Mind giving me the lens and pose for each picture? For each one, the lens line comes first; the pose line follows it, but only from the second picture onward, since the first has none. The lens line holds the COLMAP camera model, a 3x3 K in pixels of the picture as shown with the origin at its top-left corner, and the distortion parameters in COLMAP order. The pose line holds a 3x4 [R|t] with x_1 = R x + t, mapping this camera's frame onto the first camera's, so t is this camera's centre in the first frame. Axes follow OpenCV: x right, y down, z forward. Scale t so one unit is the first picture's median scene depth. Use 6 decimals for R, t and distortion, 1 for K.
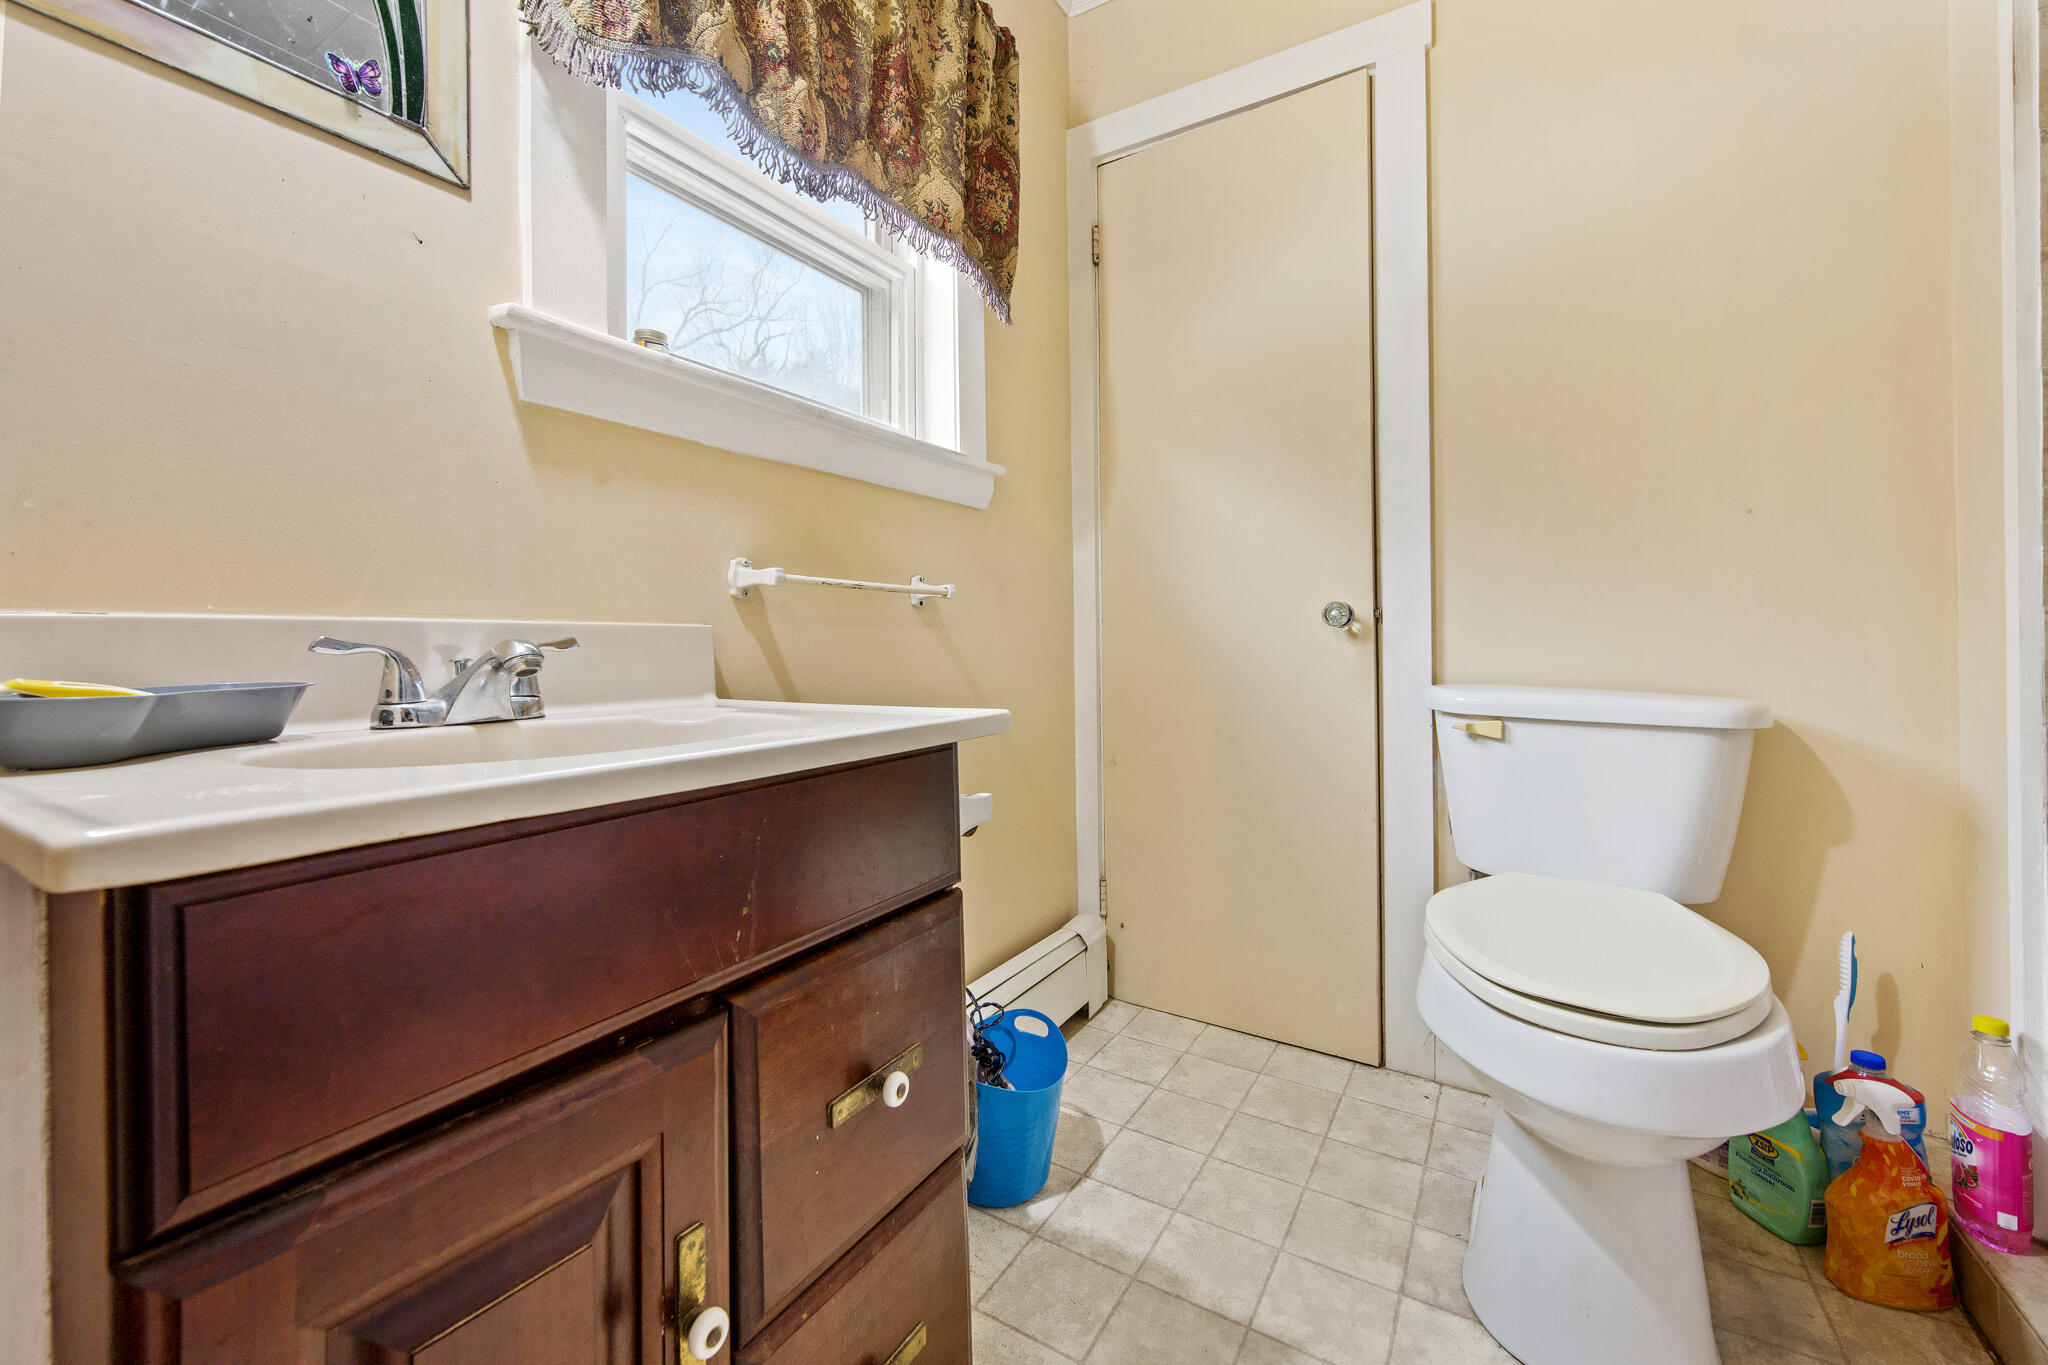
lens RADIAL K [[830.4, 0, 1016.4], [0, 830.4, 653.5], [0, 0, 1]] dist [-0.002417, 0.000047]
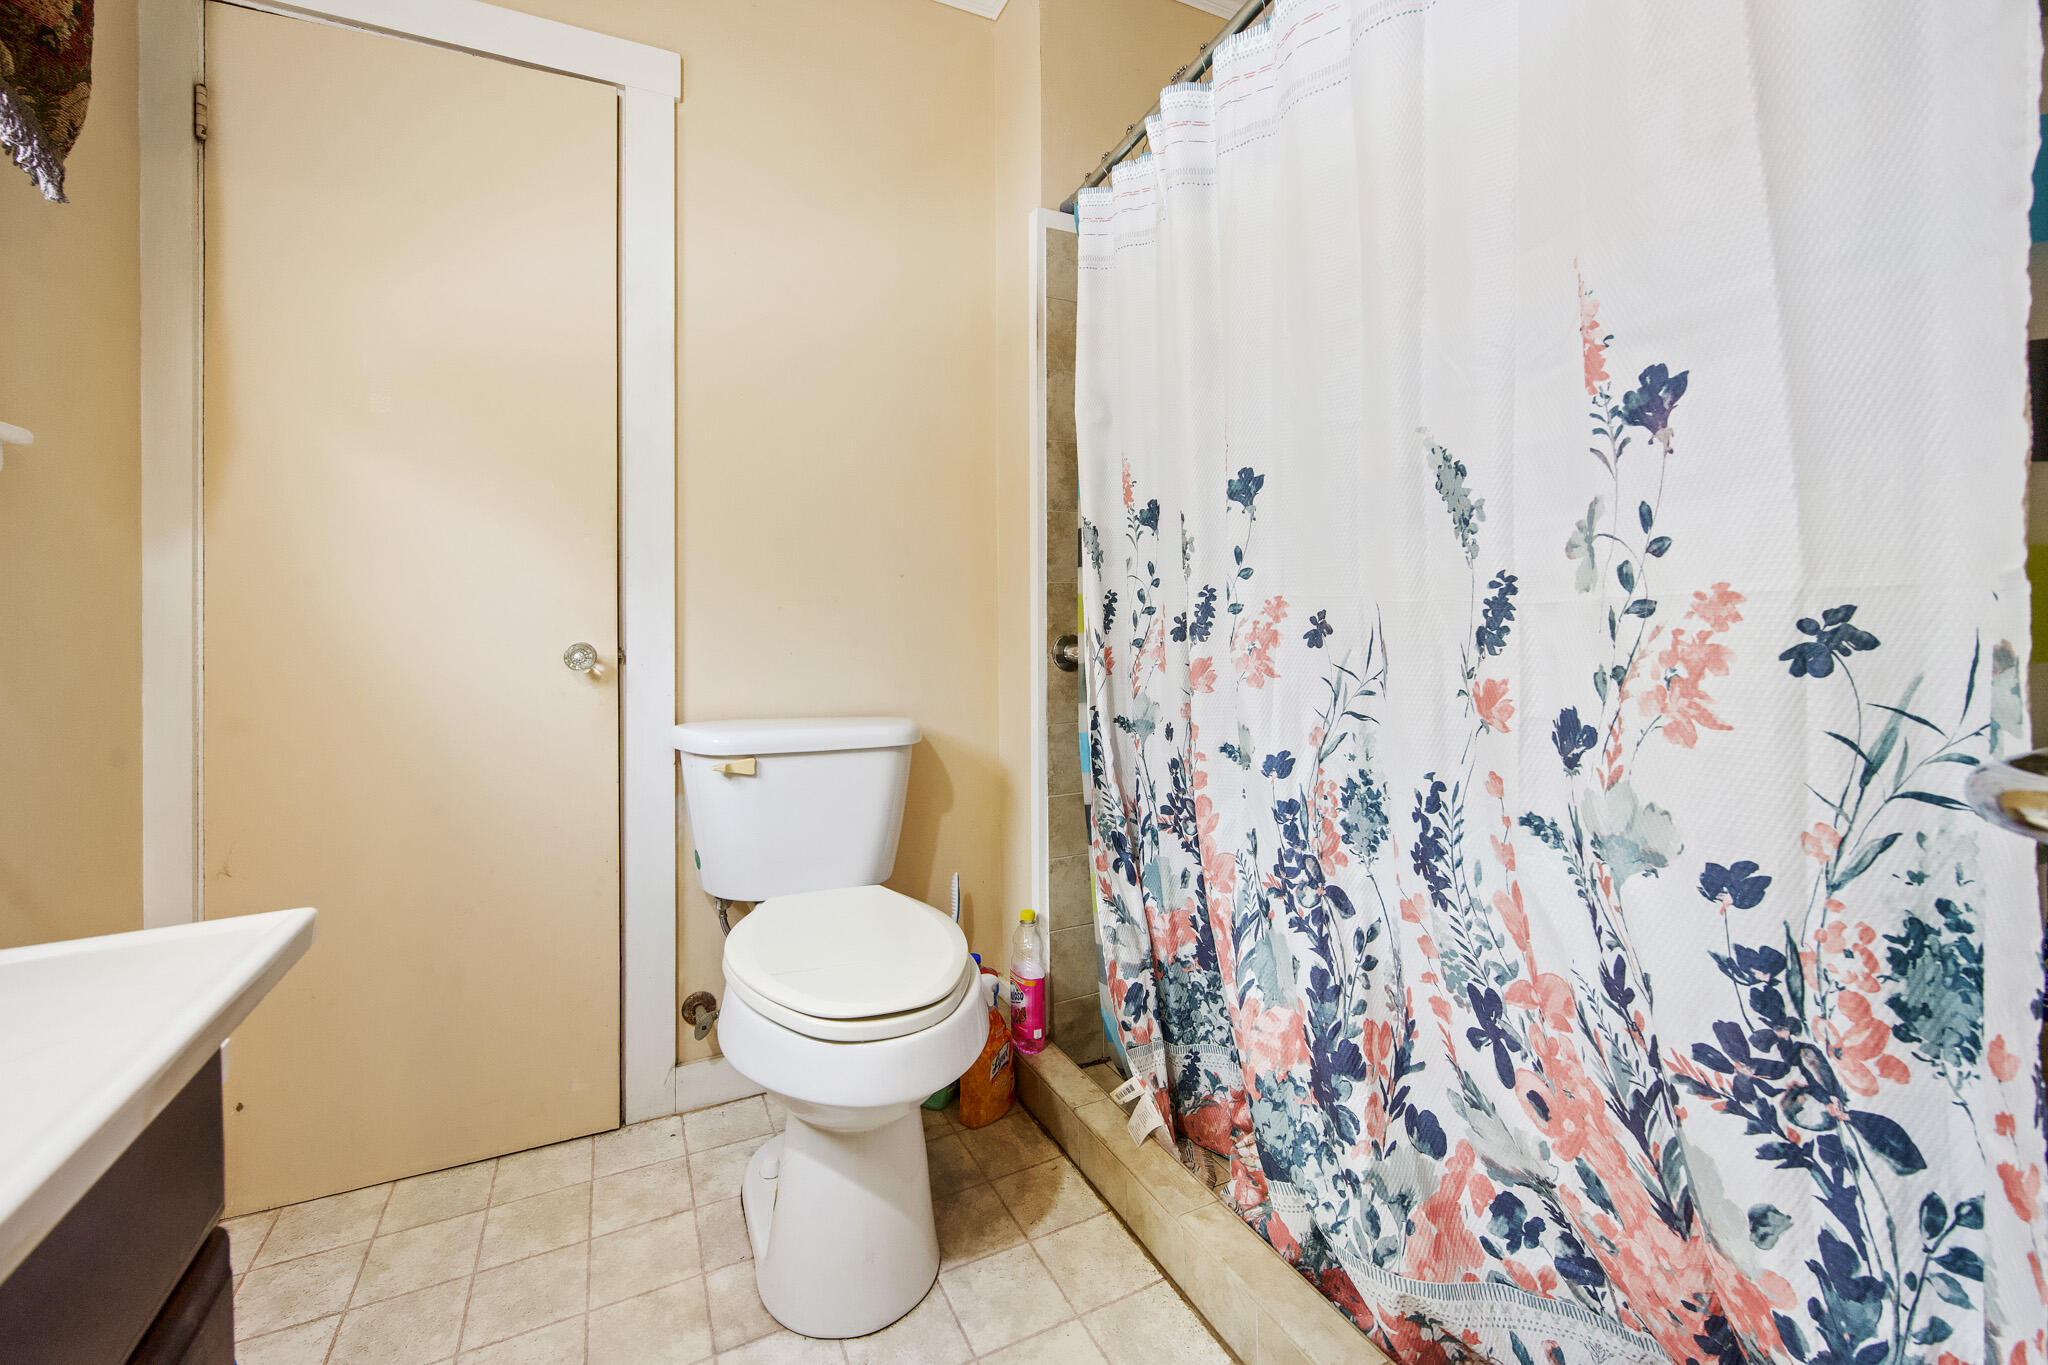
lens RADIAL K [[846.2, 0, 1024.4], [0, 846.2, 623.3], [0, 0, 1]] dist [0.000004, 0.000224]
pose [[0.535490, -0.005054, 0.844526, -0.158877], [0.015491, 0.999873, -0.003839, -0.083483], [-0.844399, 0.015139, 0.535501, 0.098474]]
